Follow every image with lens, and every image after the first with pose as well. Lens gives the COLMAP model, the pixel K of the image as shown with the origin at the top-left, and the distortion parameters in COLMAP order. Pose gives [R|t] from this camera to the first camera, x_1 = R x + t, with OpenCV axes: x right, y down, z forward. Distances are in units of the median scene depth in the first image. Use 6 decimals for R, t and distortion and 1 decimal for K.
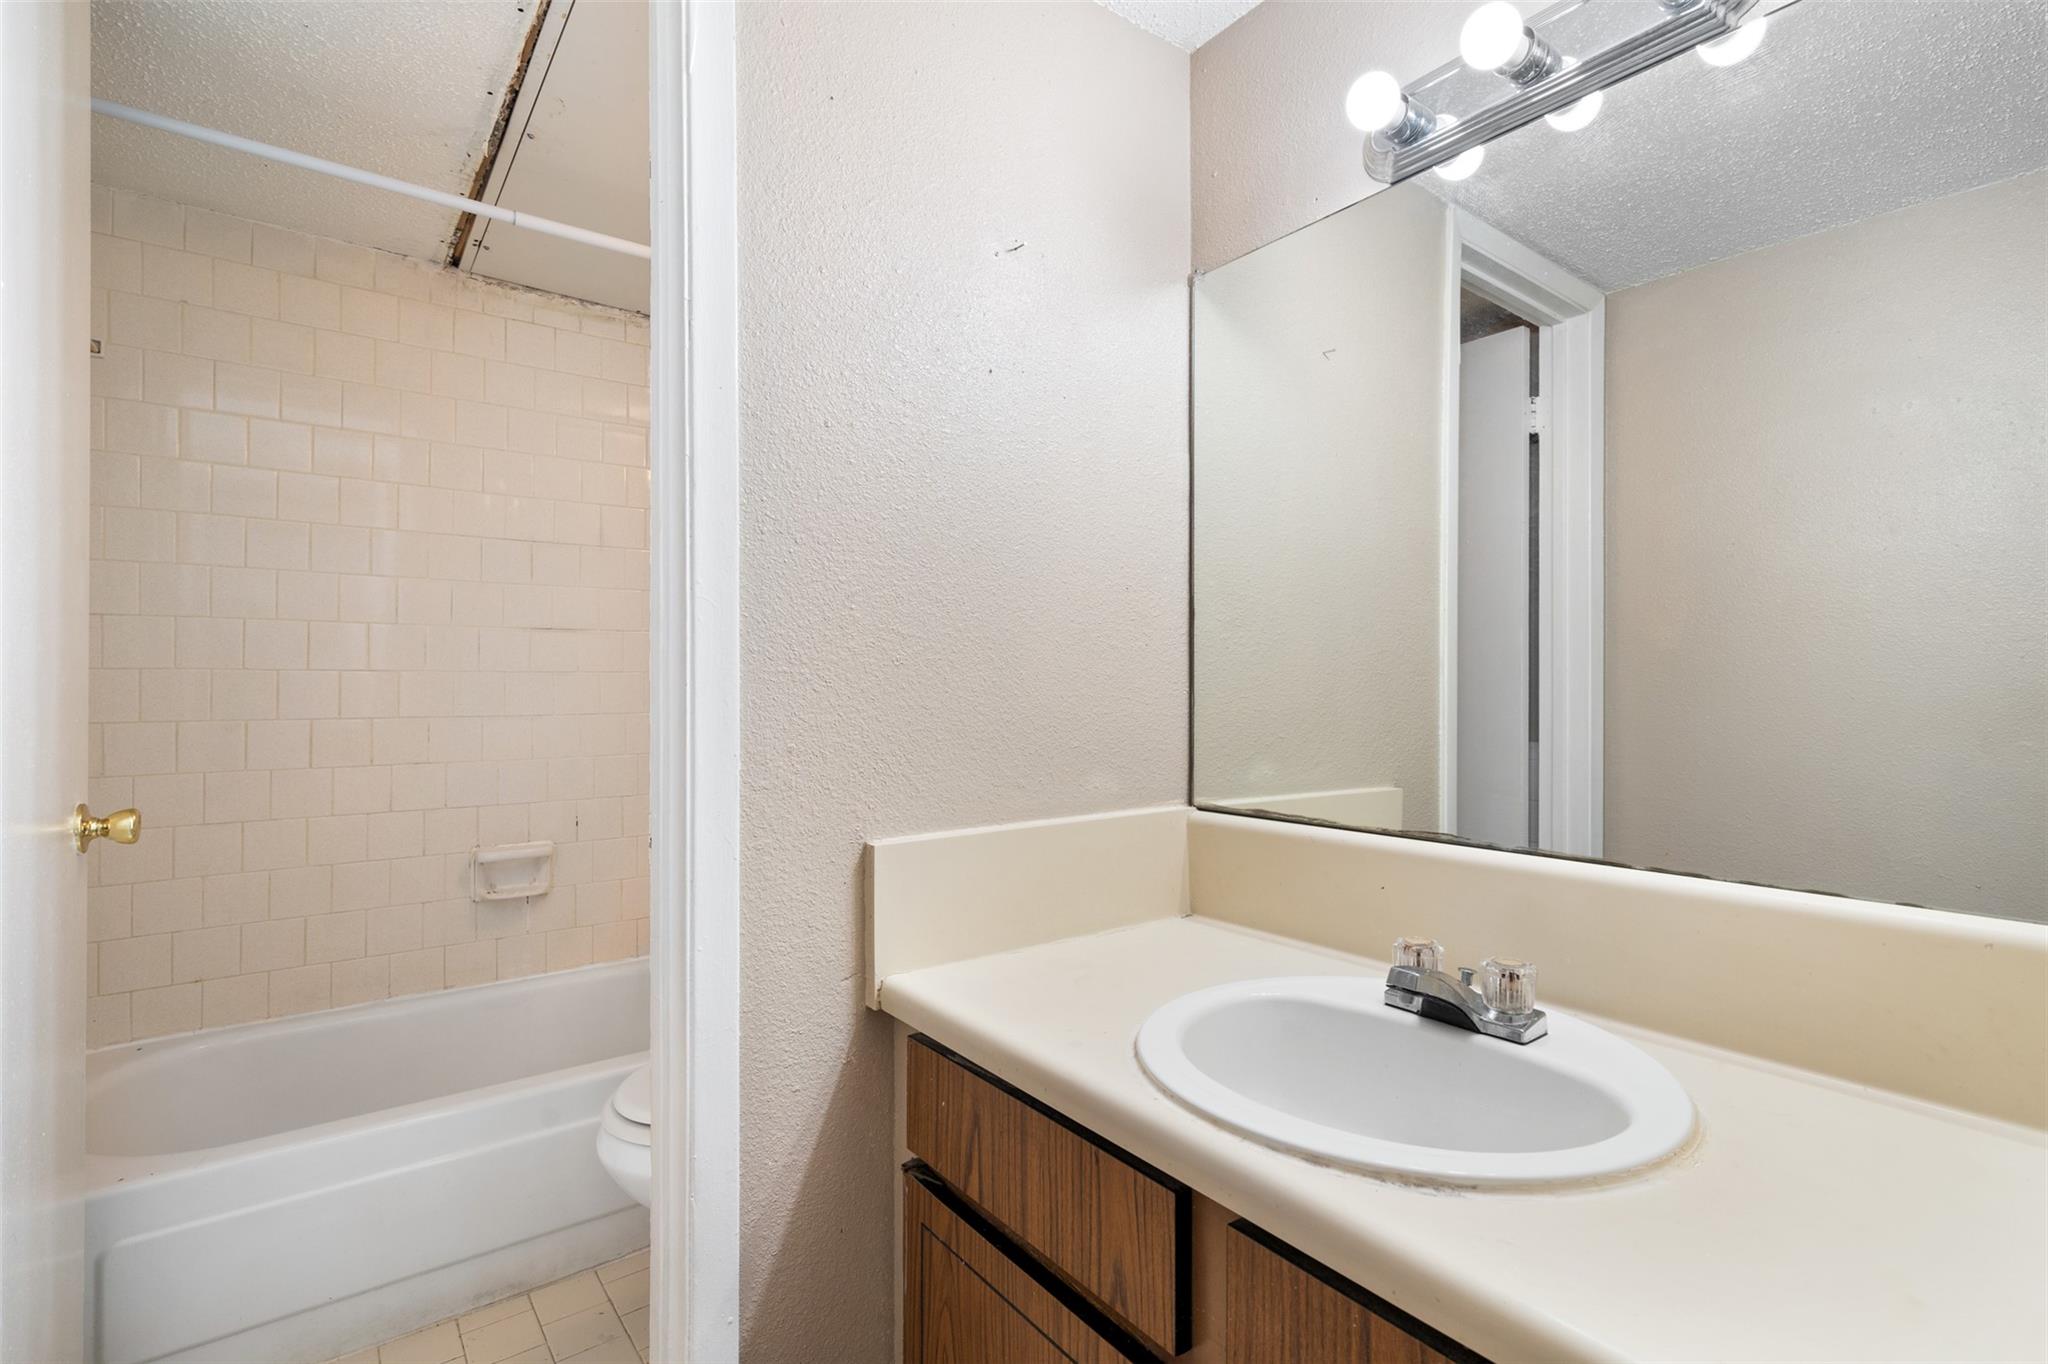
lens RADIAL K [[929.9, 0, 1021.7], [0, 929.9, 678.8], [0, 0, 1]] dist [-0.006980, 0.001515]
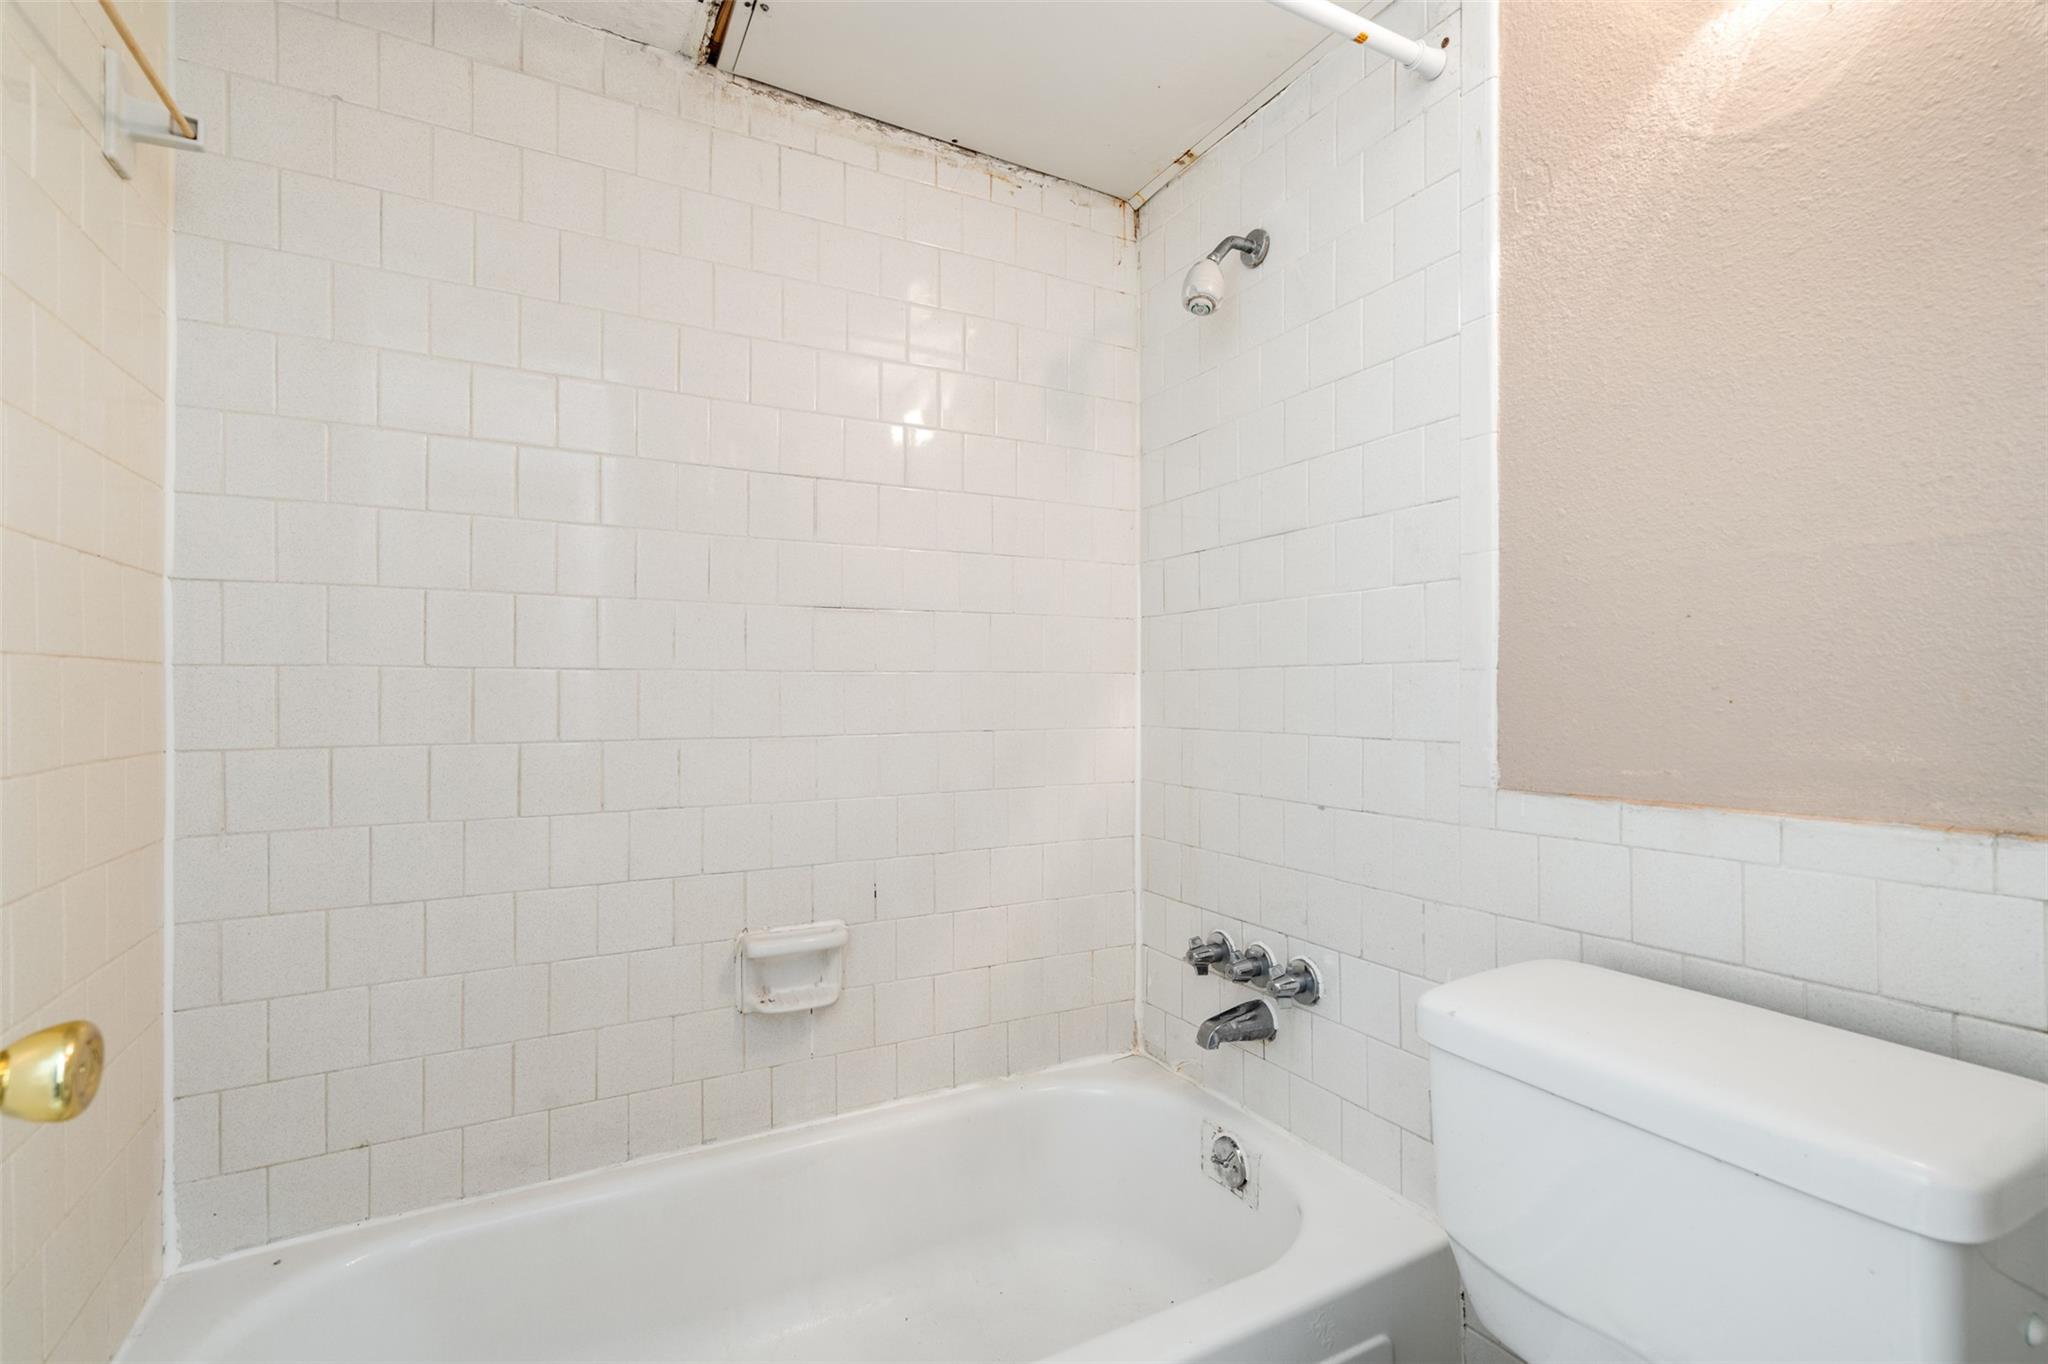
lens RADIAL K [[929.9, 0, 1031.2], [0, 929.9, 694.8], [0, 0, 1]] dist [-0.006980, 0.001515]
pose [[0.988446, -0.000266, -0.151575, -0.275864], [0.001426, 0.999971, 0.007540, 0.004527], [0.151568, -0.007669, 0.988417, 0.362211]]
